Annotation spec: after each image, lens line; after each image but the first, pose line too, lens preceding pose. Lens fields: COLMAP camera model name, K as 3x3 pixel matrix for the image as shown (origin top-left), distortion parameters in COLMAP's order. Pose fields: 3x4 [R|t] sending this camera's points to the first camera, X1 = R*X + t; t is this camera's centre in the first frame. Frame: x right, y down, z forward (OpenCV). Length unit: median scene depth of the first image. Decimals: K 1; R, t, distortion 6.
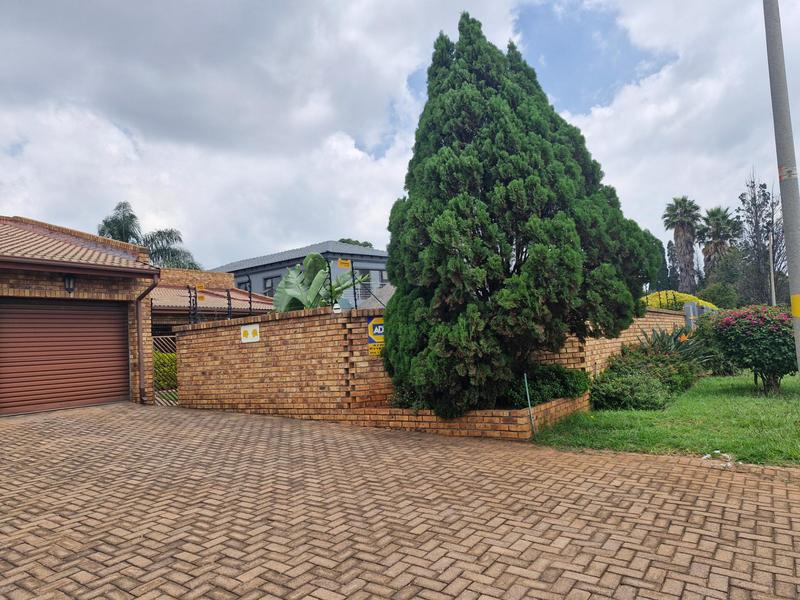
lens RADIAL K [[547.5, 0, 399.0], [0, 547.5, 310.0], [0, 0, 1]] dist [0.093924, -0.124521]
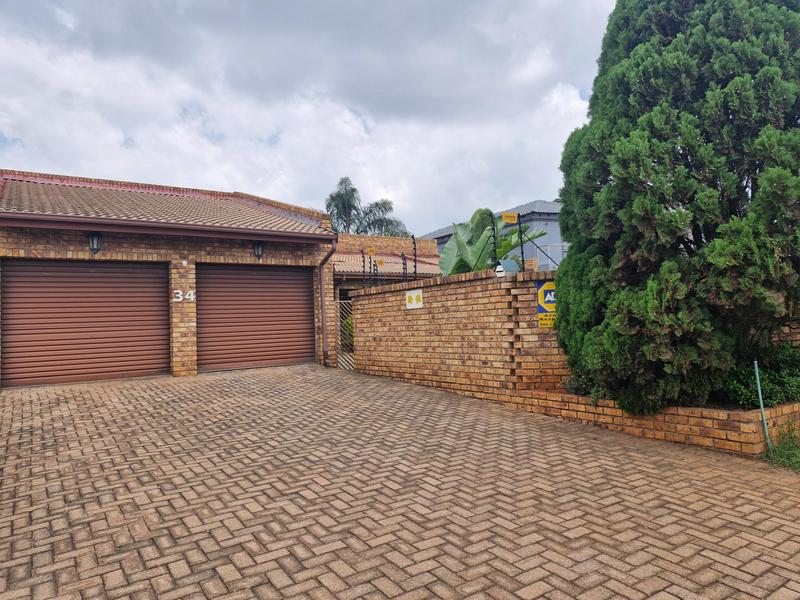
lens RADIAL K [[547.5, 0, 399.0], [0, 547.5, 310.0], [0, 0, 1]] dist [0.093924, -0.124521]
pose [[0.925293, 0.017536, -0.378848, 0.076214], [0.005913, 0.998142, 0.060642, 0.005860], [0.379208, -0.058352, 0.923470, 0.183139]]
